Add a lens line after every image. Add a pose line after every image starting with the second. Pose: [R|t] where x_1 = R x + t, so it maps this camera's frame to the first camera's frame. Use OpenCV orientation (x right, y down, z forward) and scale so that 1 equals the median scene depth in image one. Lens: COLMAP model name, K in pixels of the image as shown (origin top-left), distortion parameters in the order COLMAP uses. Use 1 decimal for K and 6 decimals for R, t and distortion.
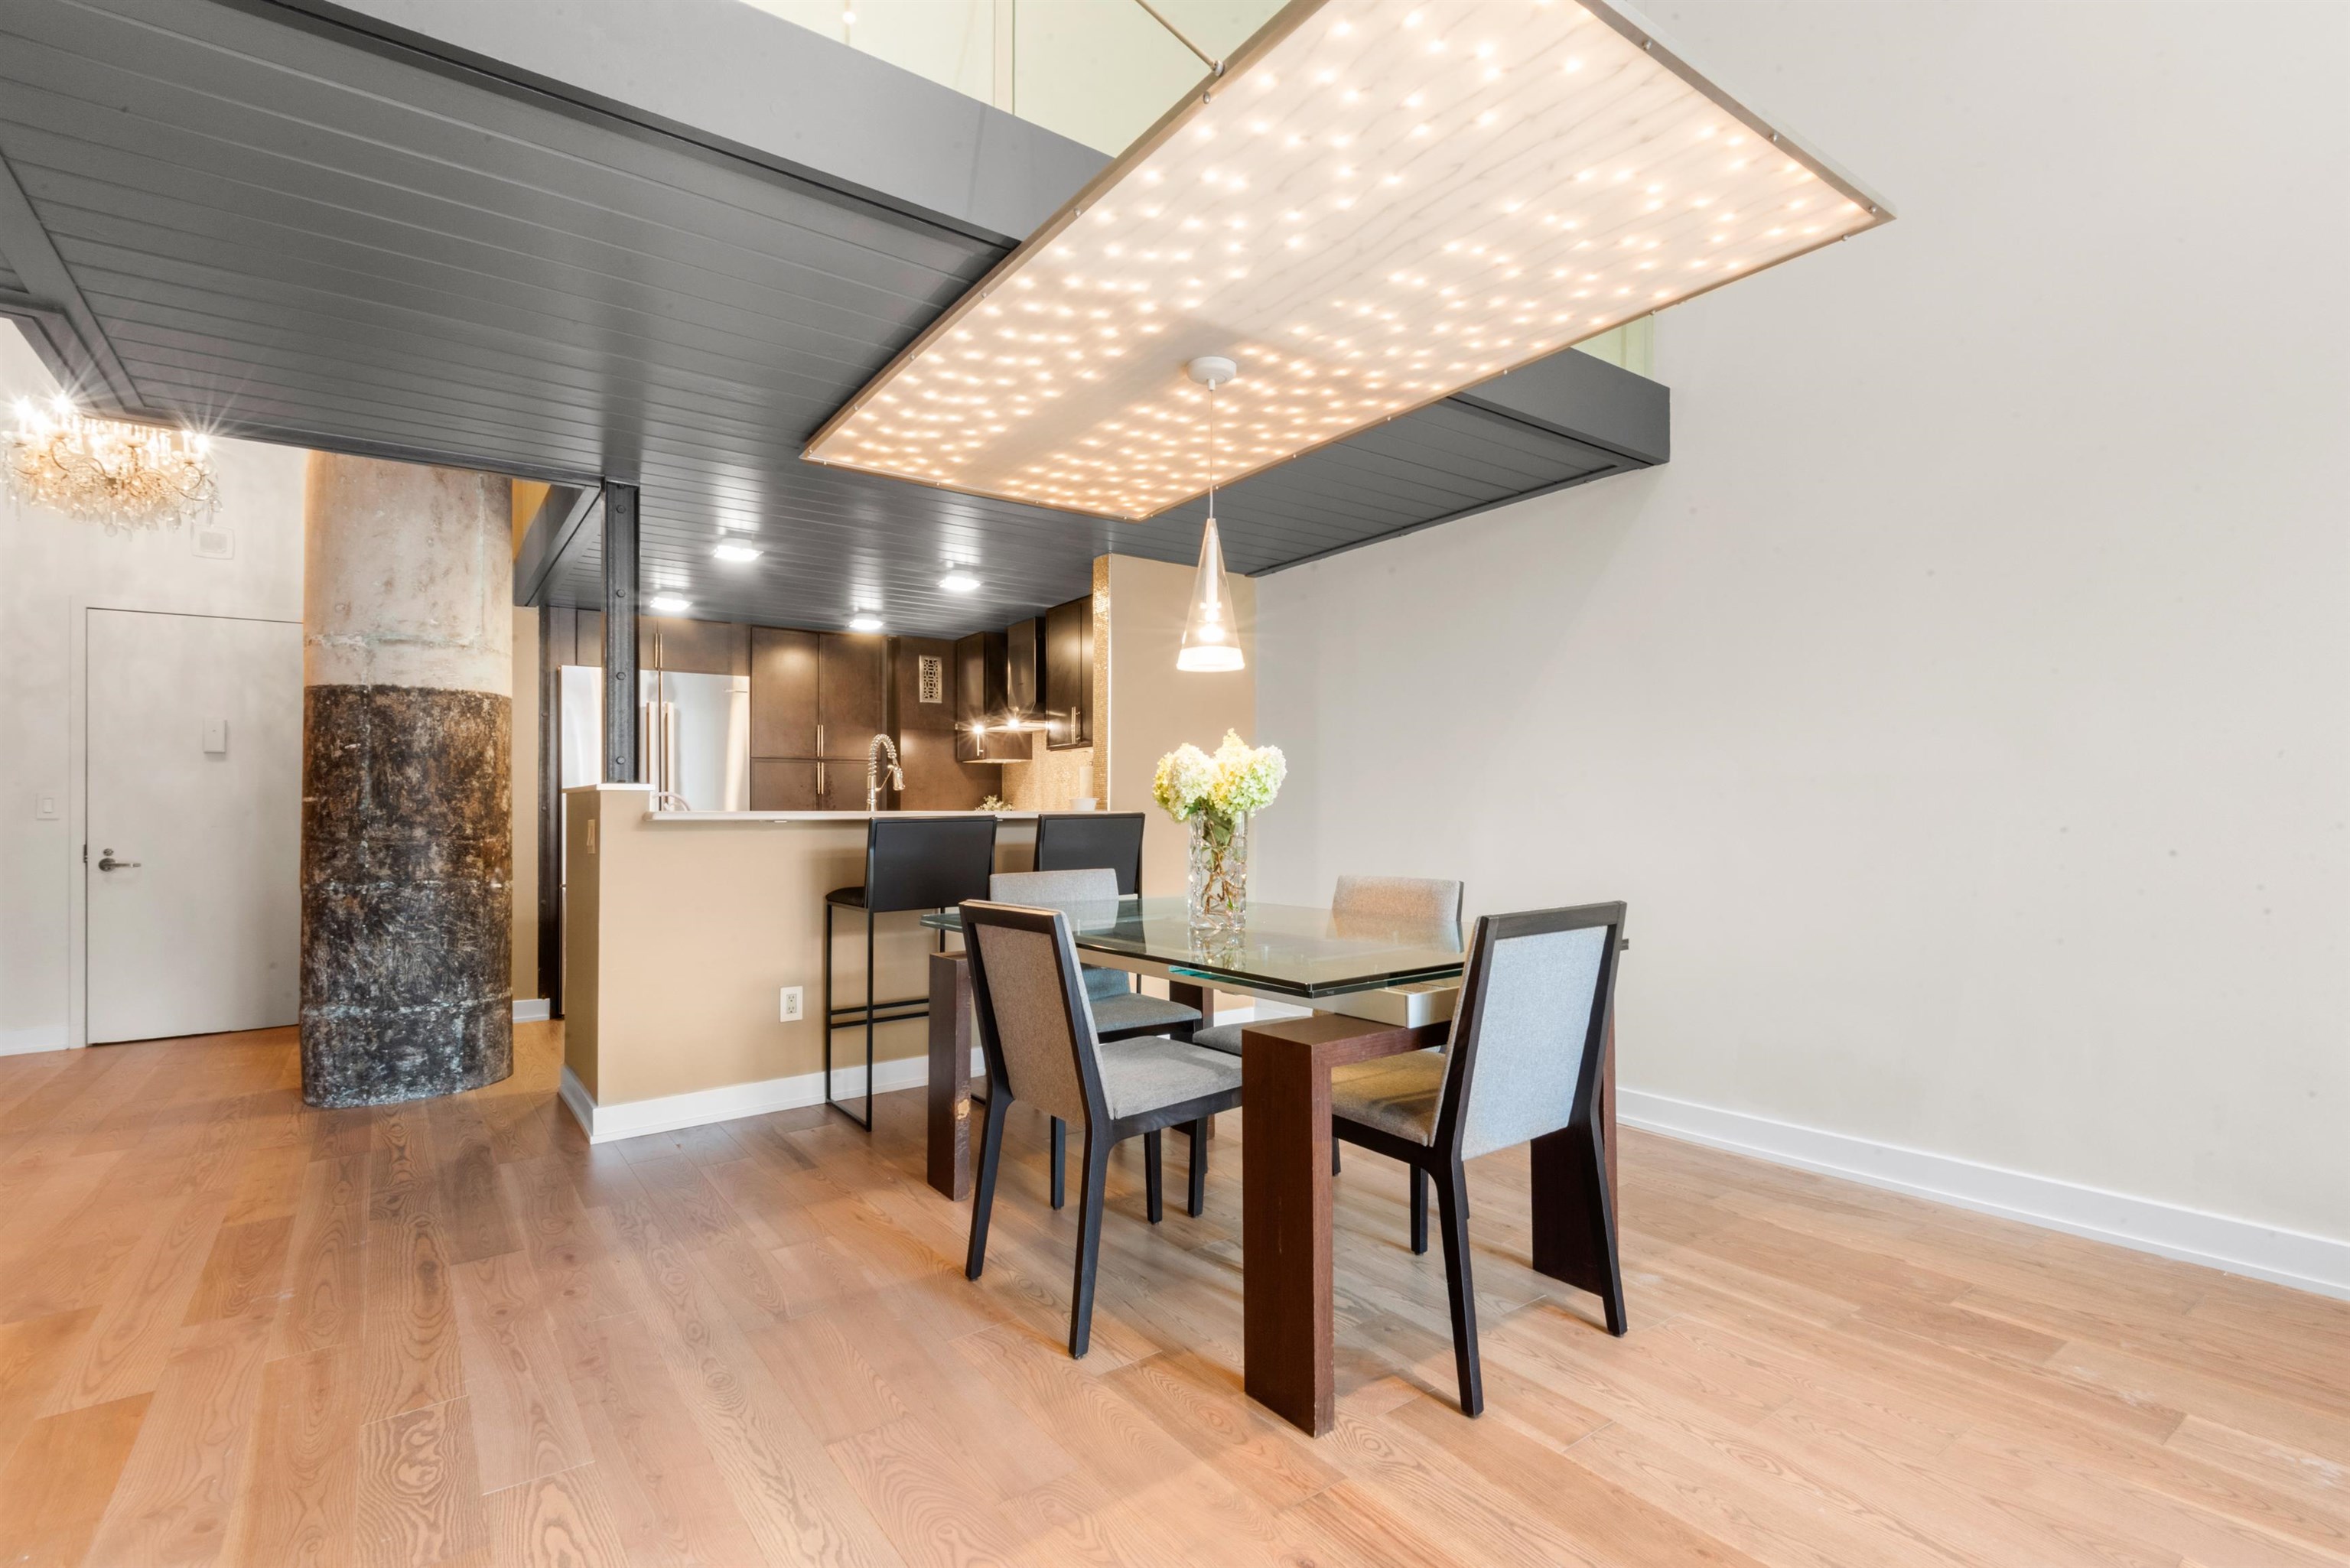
lens RADIAL K [[1088.1, 0, 1182.2], [0, 1088.1, 796.9], [0, 0, 1]] dist [0.045235, -0.025548]
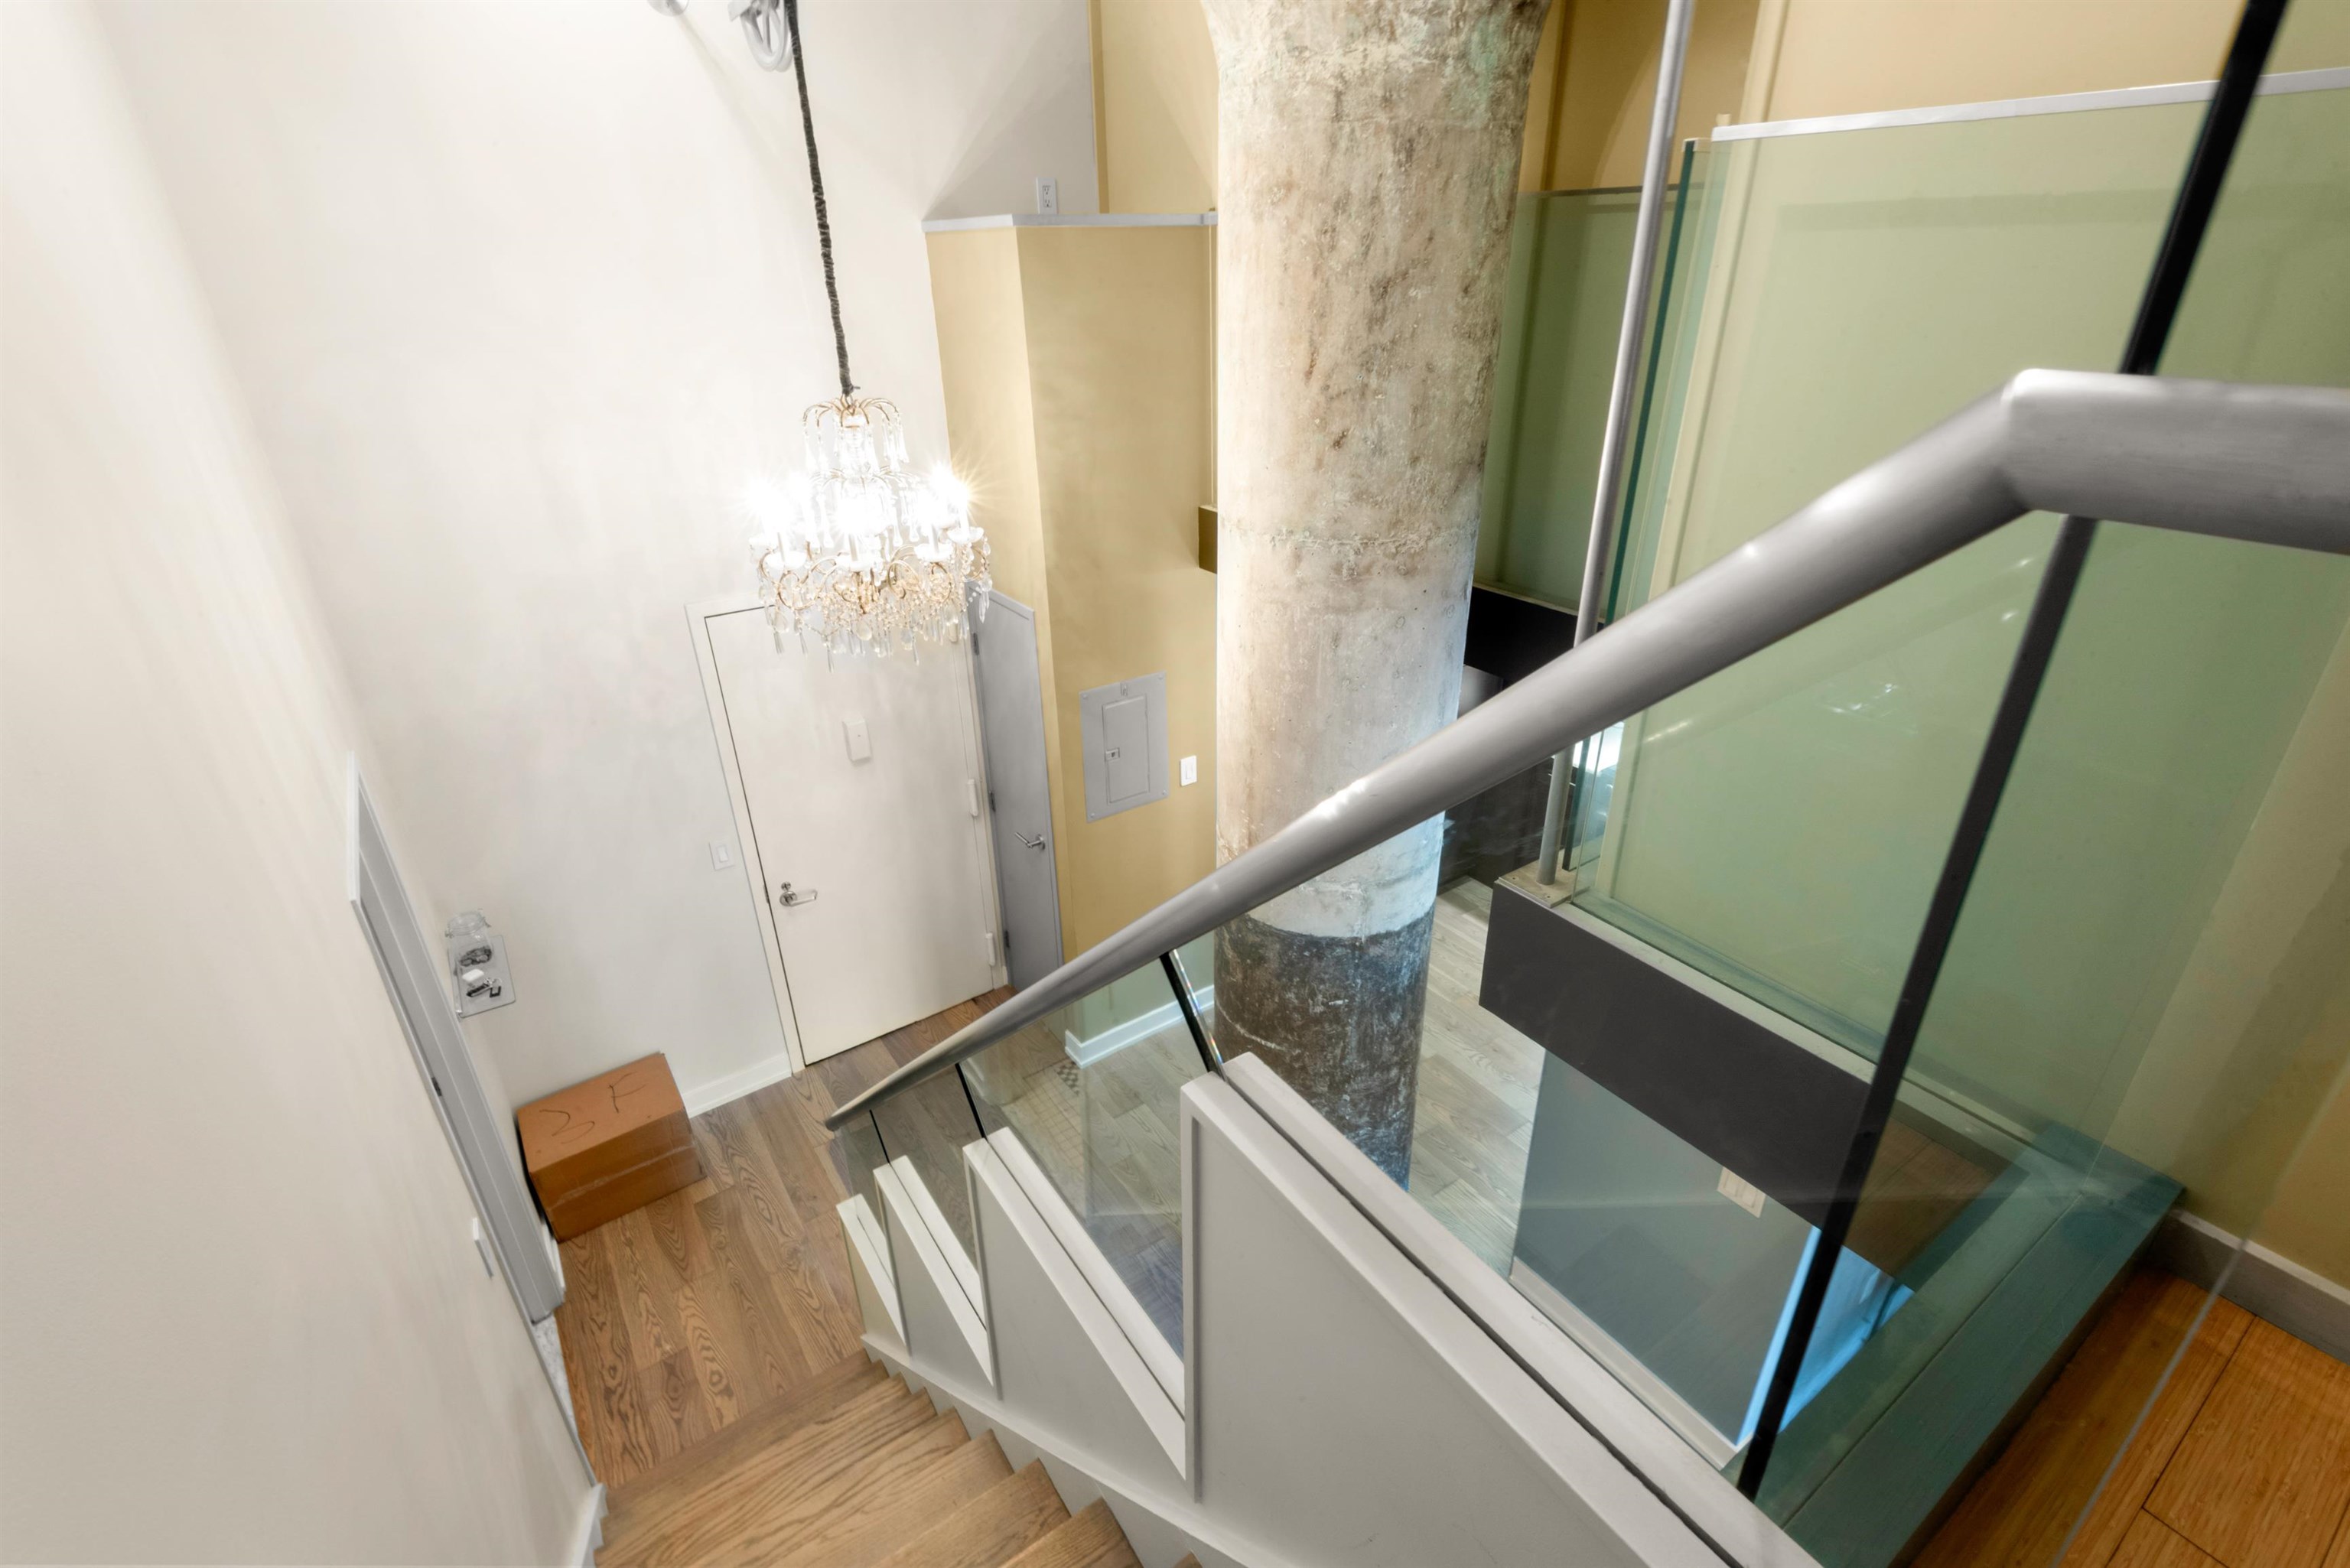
lens RADIAL K [[1061.4, 0, 1177.4], [0, 1061.4, 775.2], [0, 0, 1]] dist [0.025510, -0.015269]
pose [[0.999789, 0.003628, -0.020219, -0.843722], [0.005976, 0.890328, 0.455281, -0.529835], [0.019654, -0.455306, 0.890118, 0.397615]]
